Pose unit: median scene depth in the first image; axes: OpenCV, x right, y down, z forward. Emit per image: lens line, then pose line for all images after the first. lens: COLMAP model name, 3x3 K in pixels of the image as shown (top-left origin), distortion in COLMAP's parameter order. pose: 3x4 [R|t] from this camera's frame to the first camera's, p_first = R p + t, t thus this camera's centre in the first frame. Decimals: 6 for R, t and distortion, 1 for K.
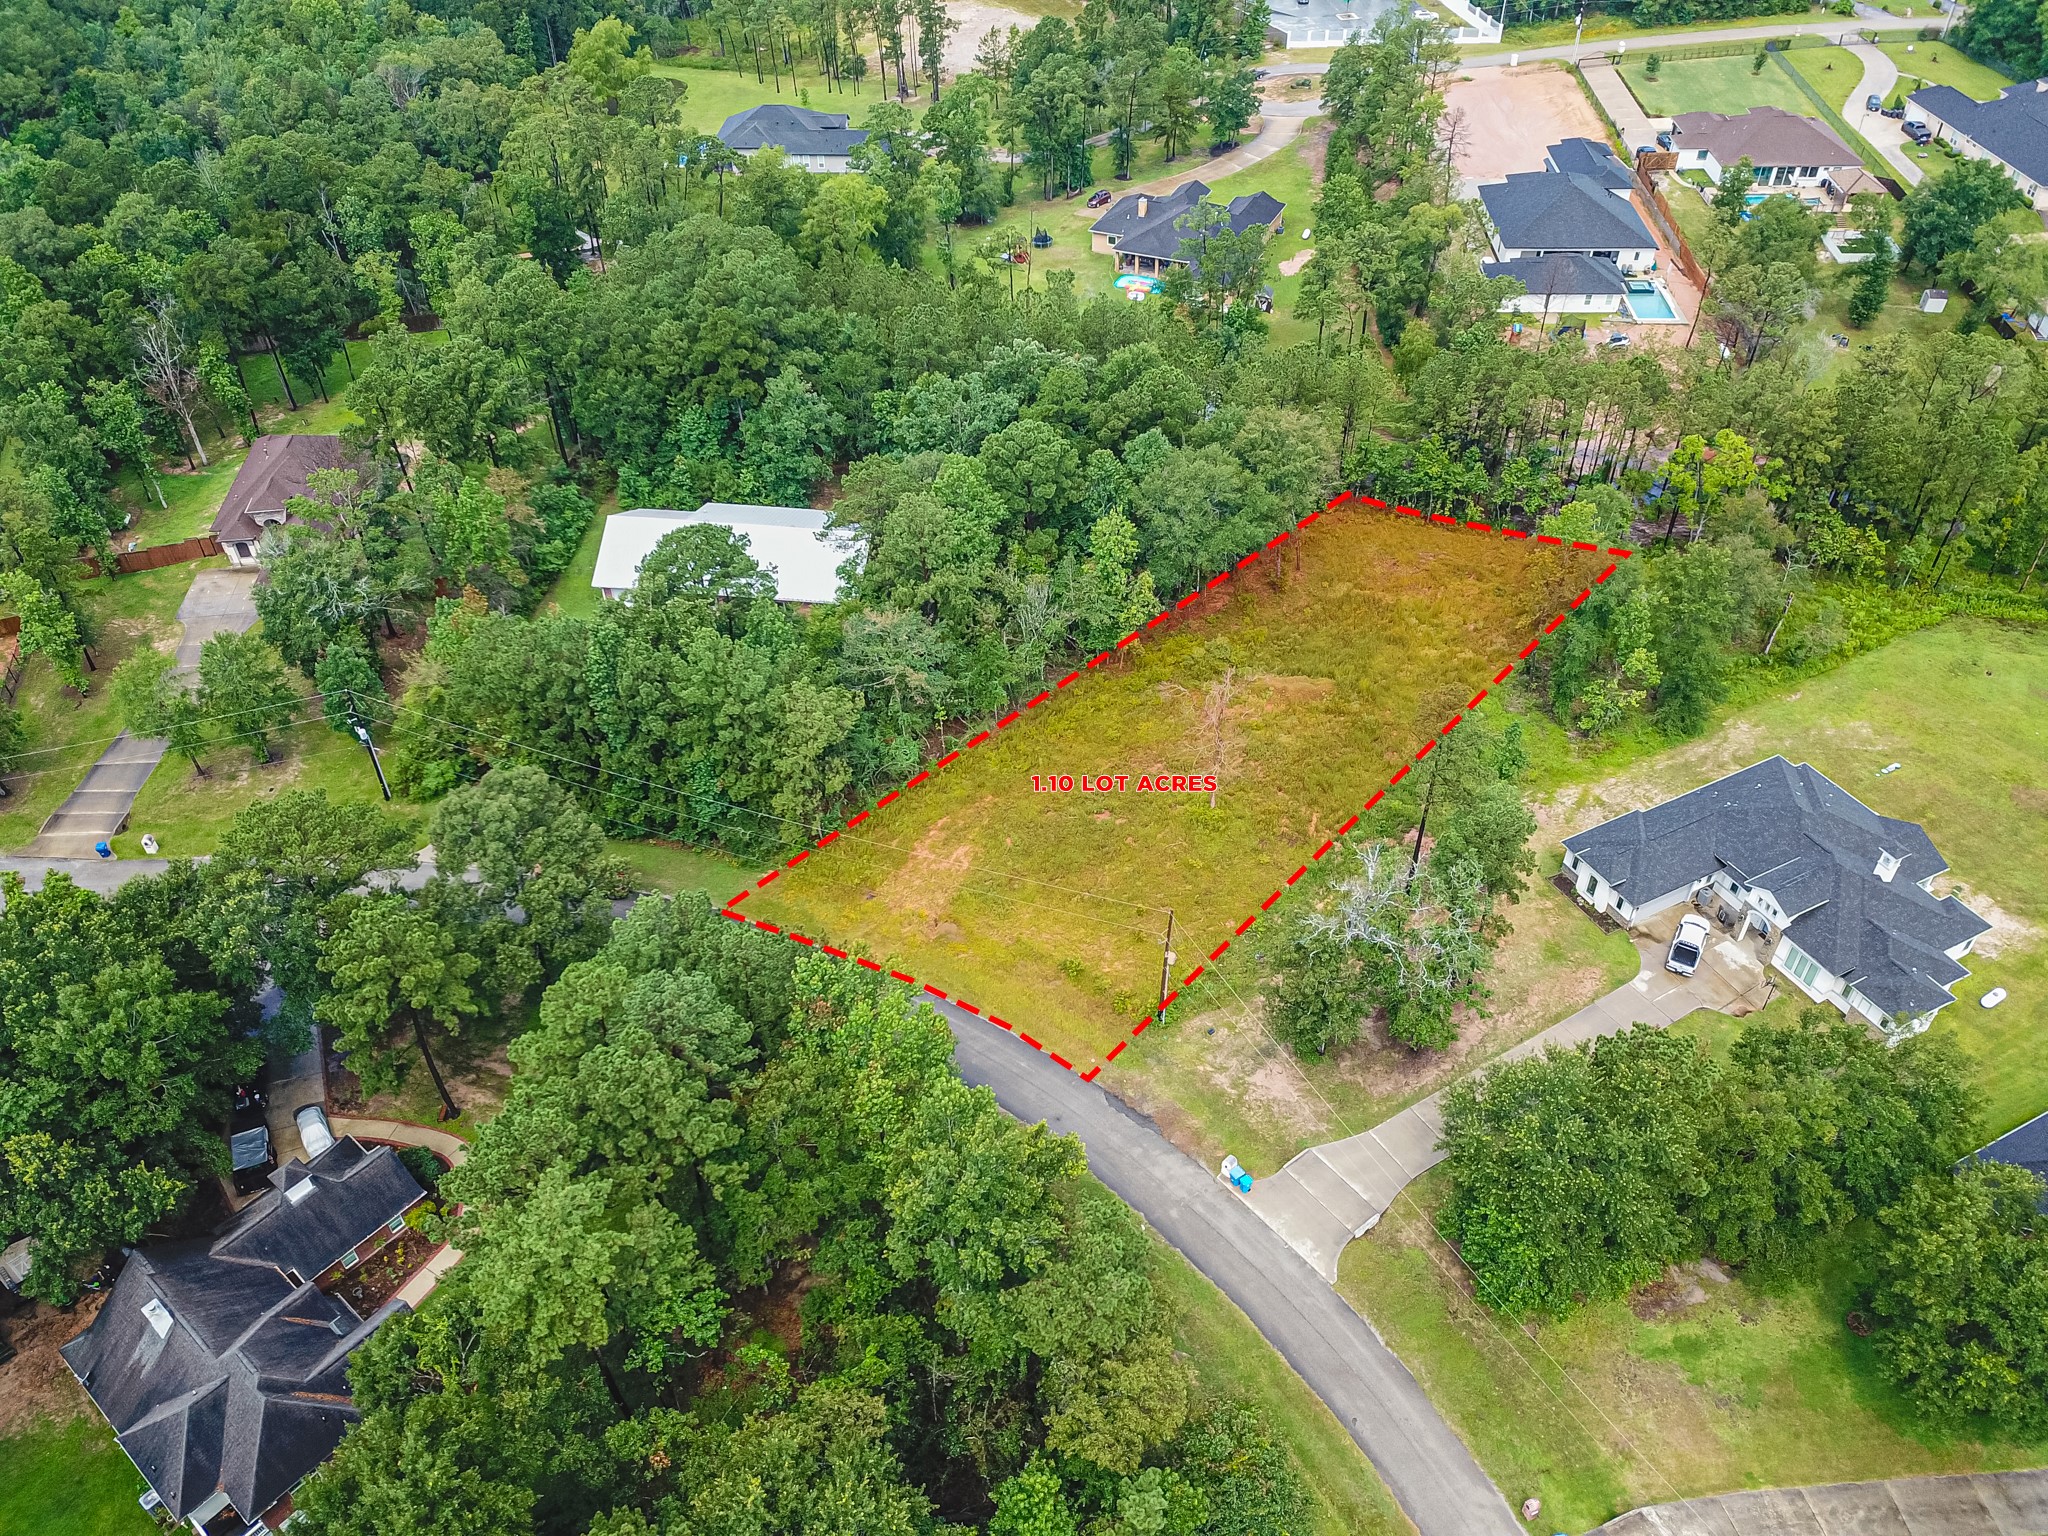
lens RADIAL K [[1561.1, 0, 1022.8], [0, 1561.1, 762.1], [0, 0, 1]] dist [0.000640, -0.007669]
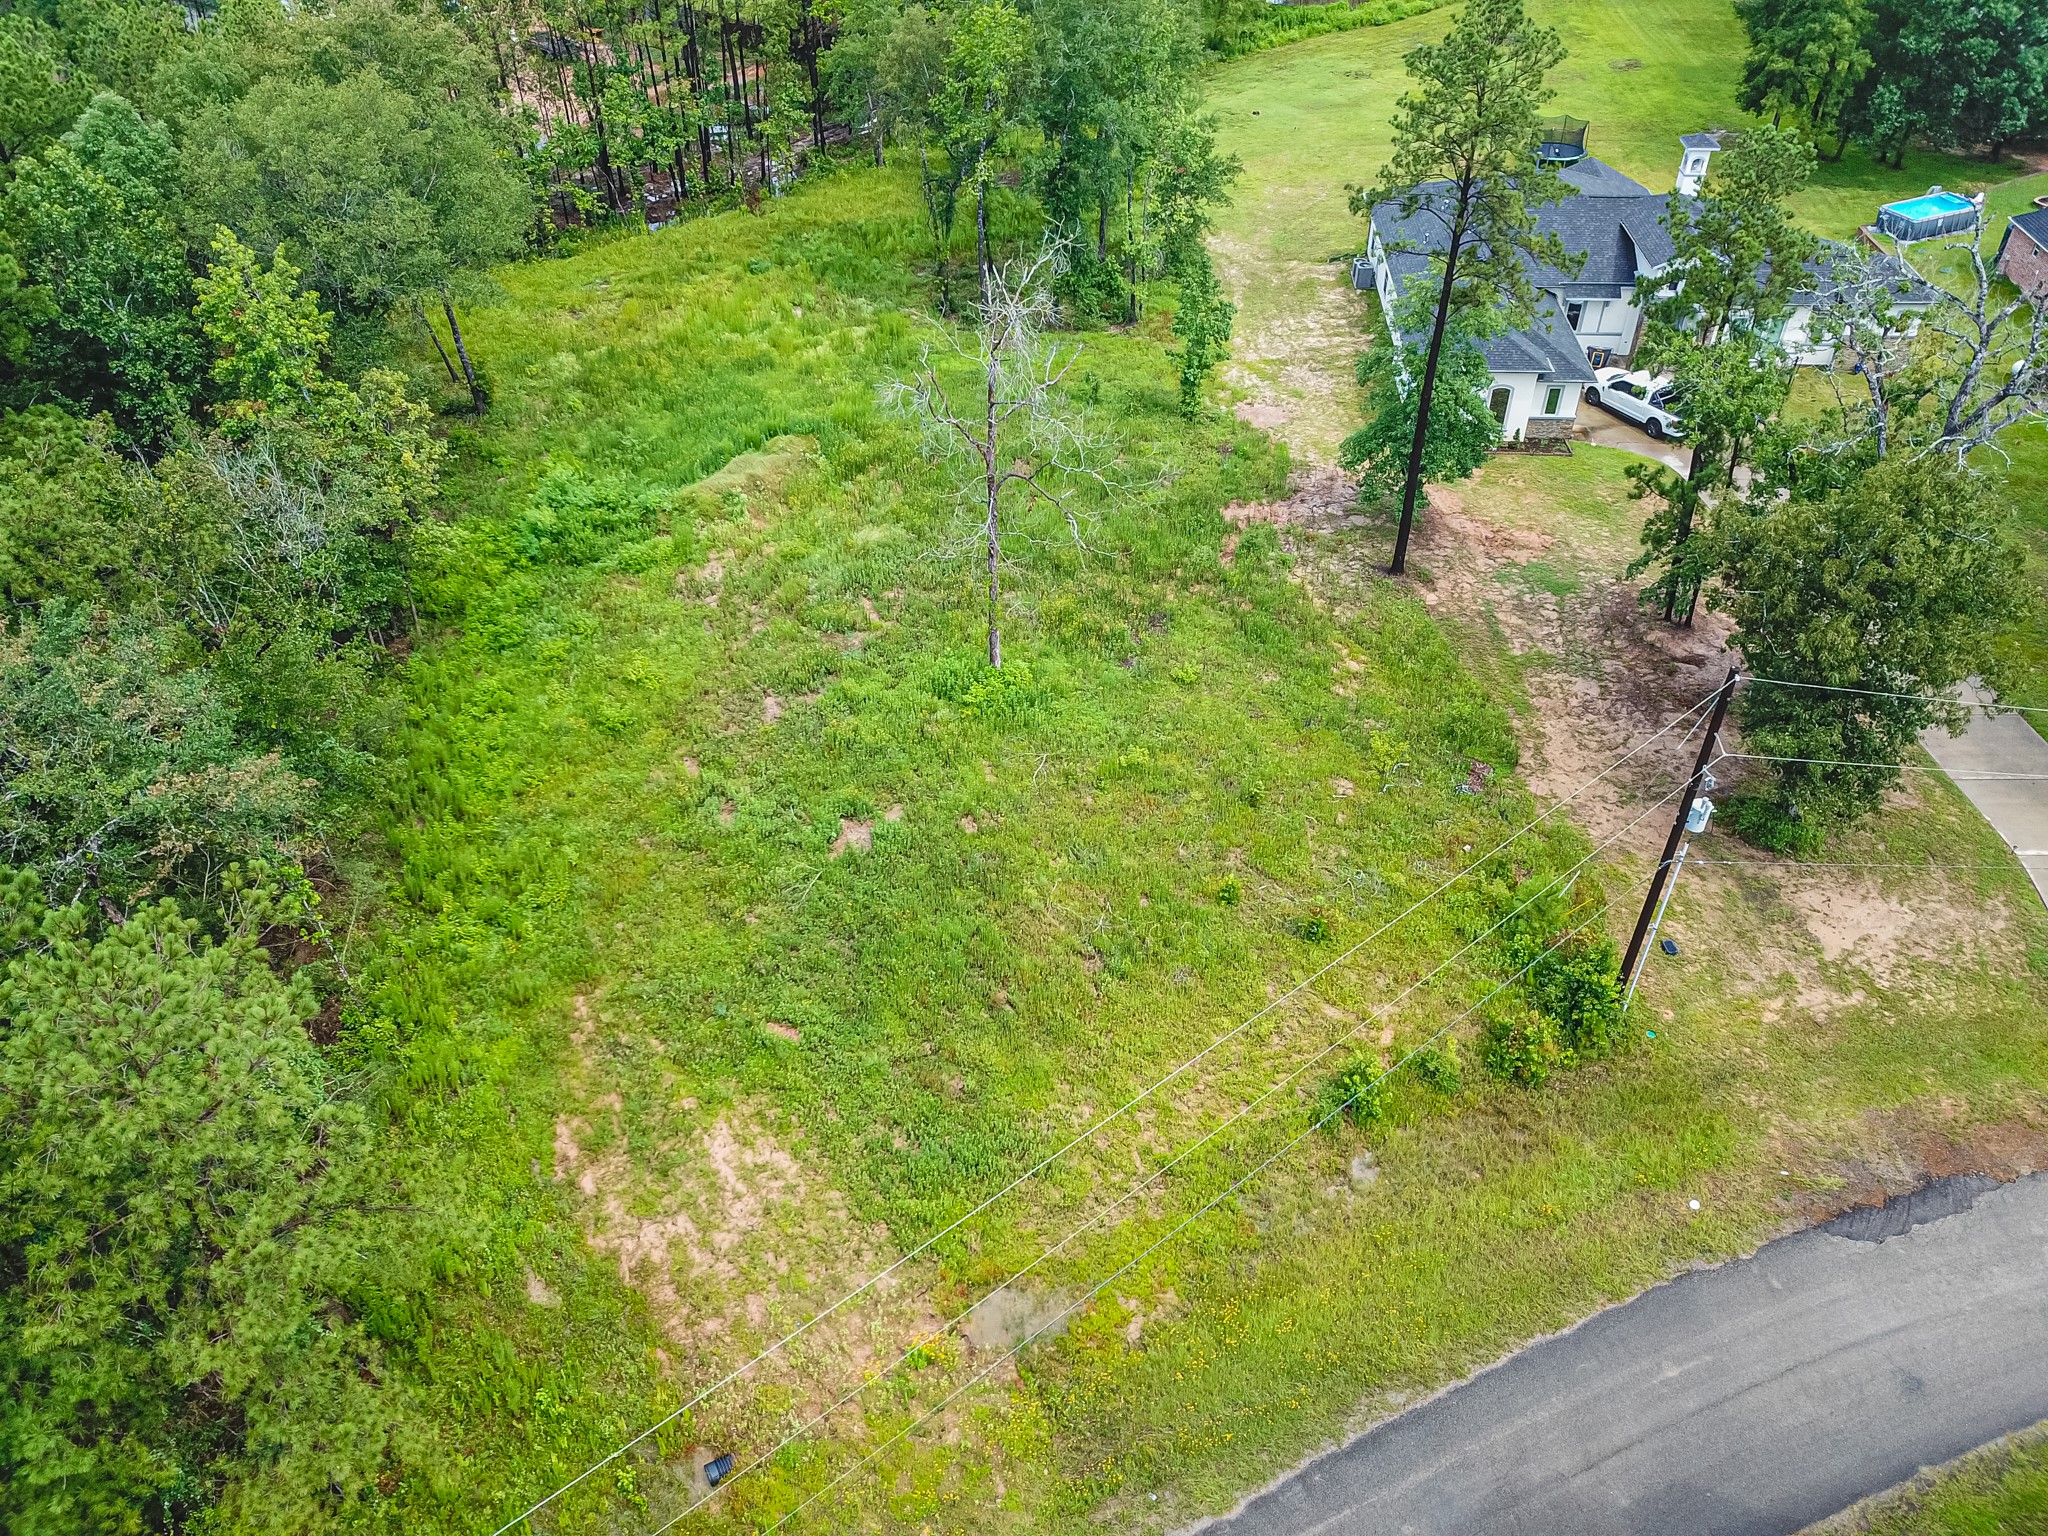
lens RADIAL K [[1567.5, 0, 1033.2], [0, 1567.5, 783.5], [0, 0, 1]] dist [0.004241, 0.000256]
pose [[0.498919, -0.547316, 0.671956, -0.166181], [0.563708, 0.793864, 0.228065, -0.035841], [-0.658265, 0.265001, 0.704601, 0.648209]]
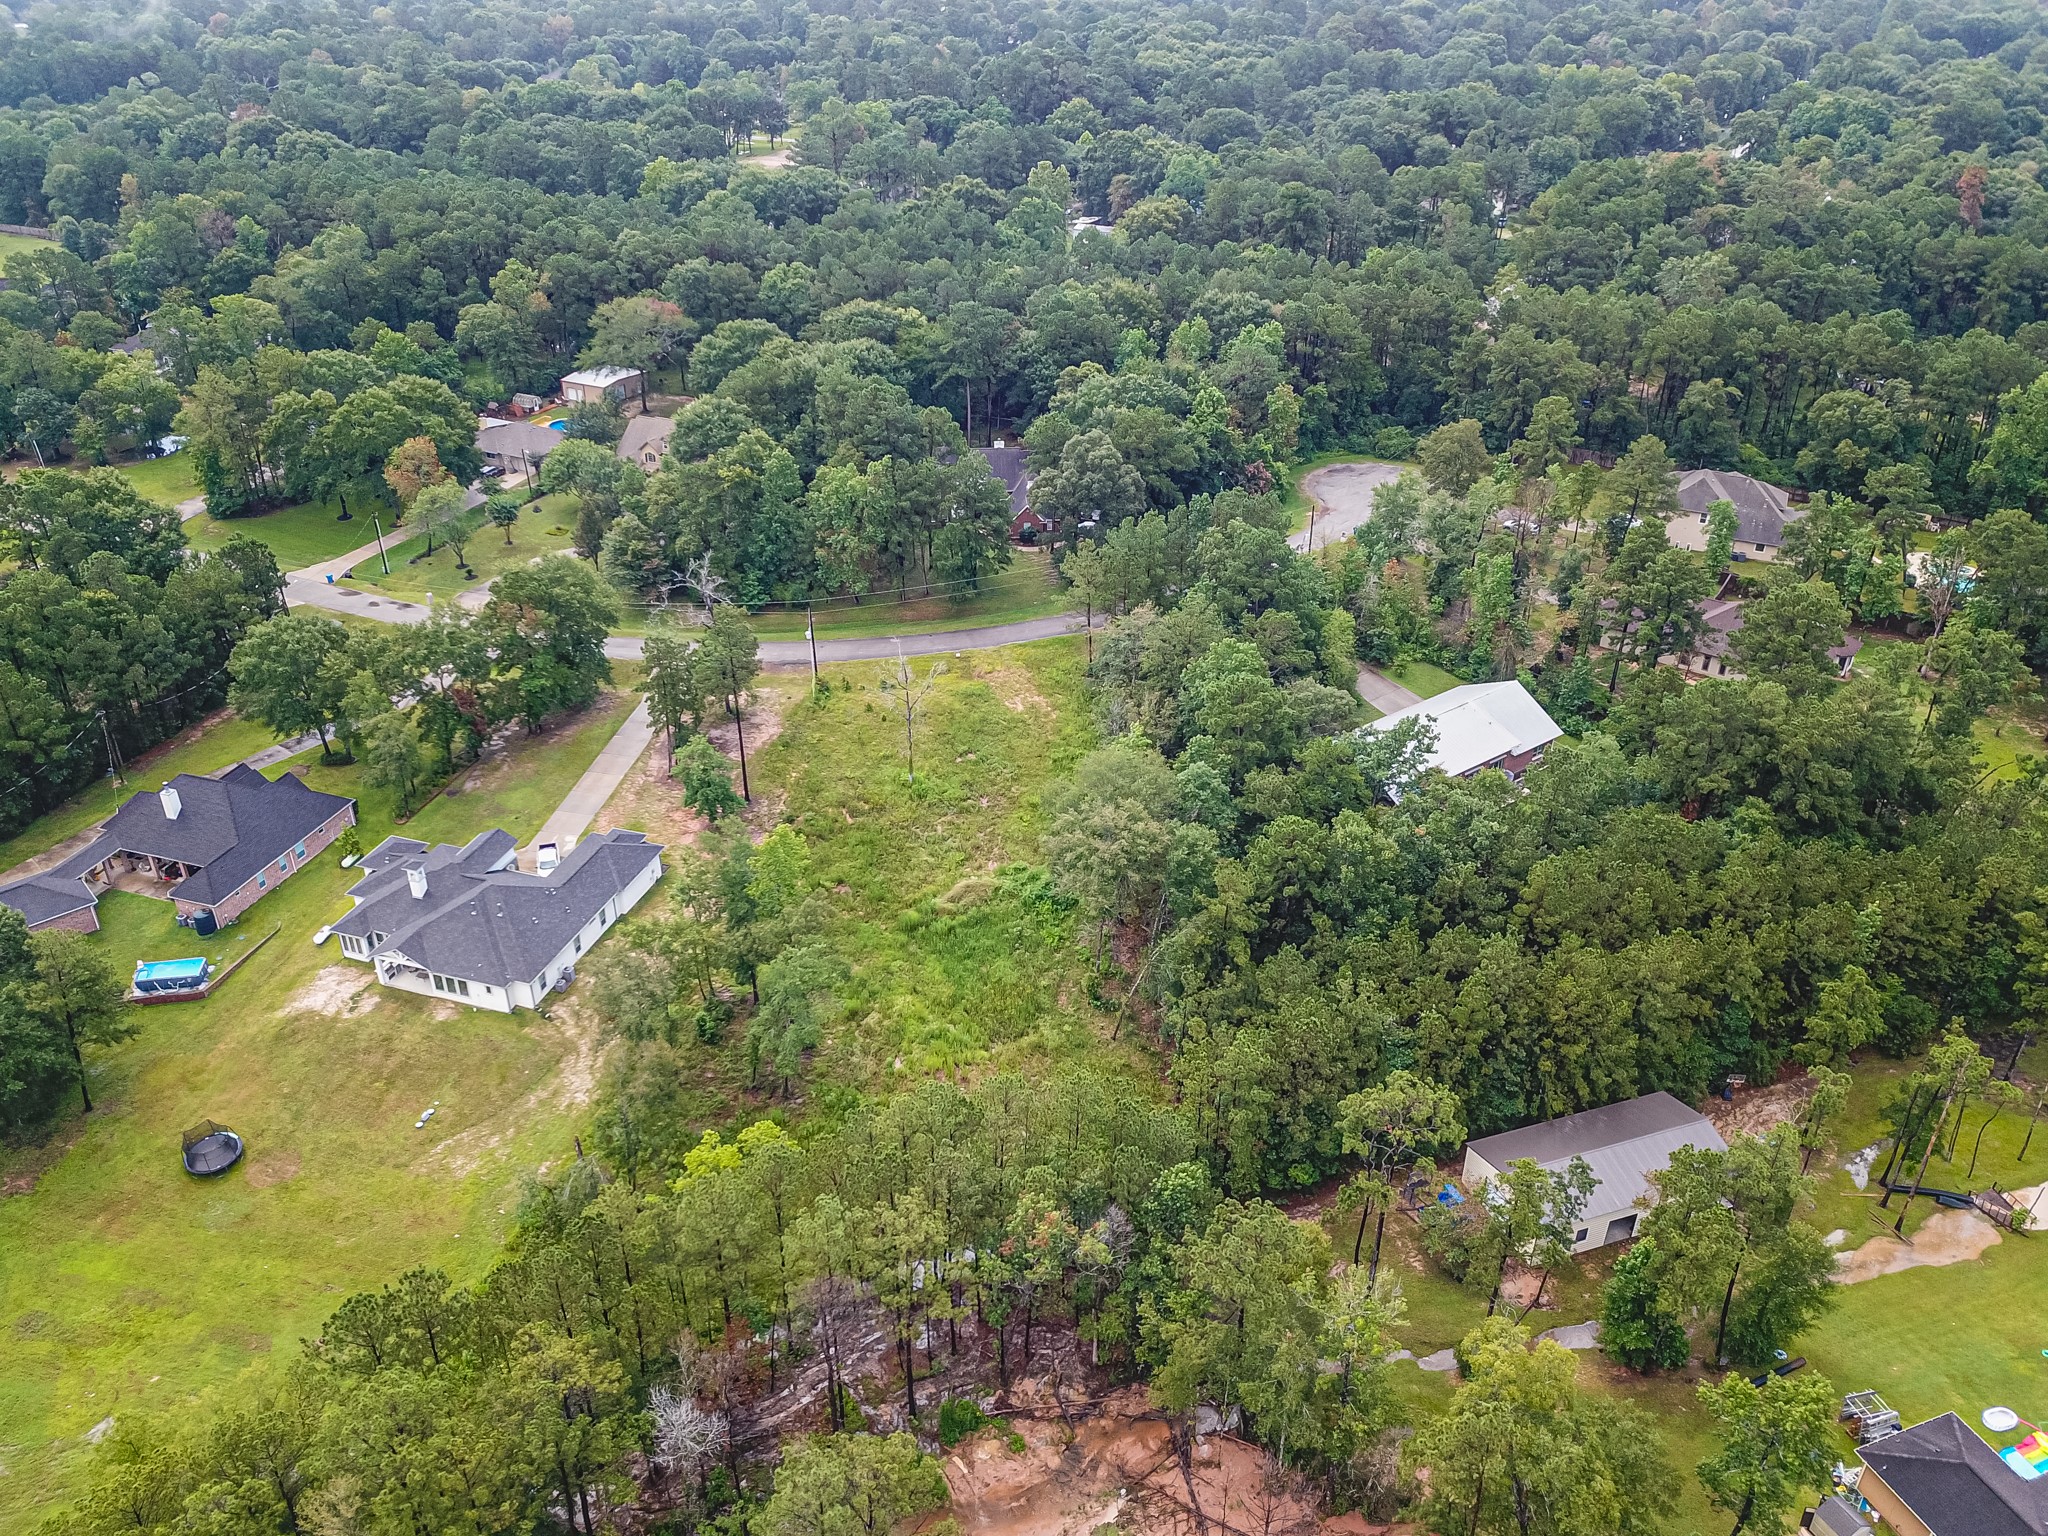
lens RADIAL K [[1602.9, 0, 1002.9], [0, 1602.9, 769.6], [0, 0, 1]] dist [0.001834, -0.005529]
pose [[-0.708776, 0.364055, -0.604236, 0.797552], [-0.454467, 0.419458, 0.785821, -0.966544], [0.539534, 0.831576, -0.131850, 1.120009]]
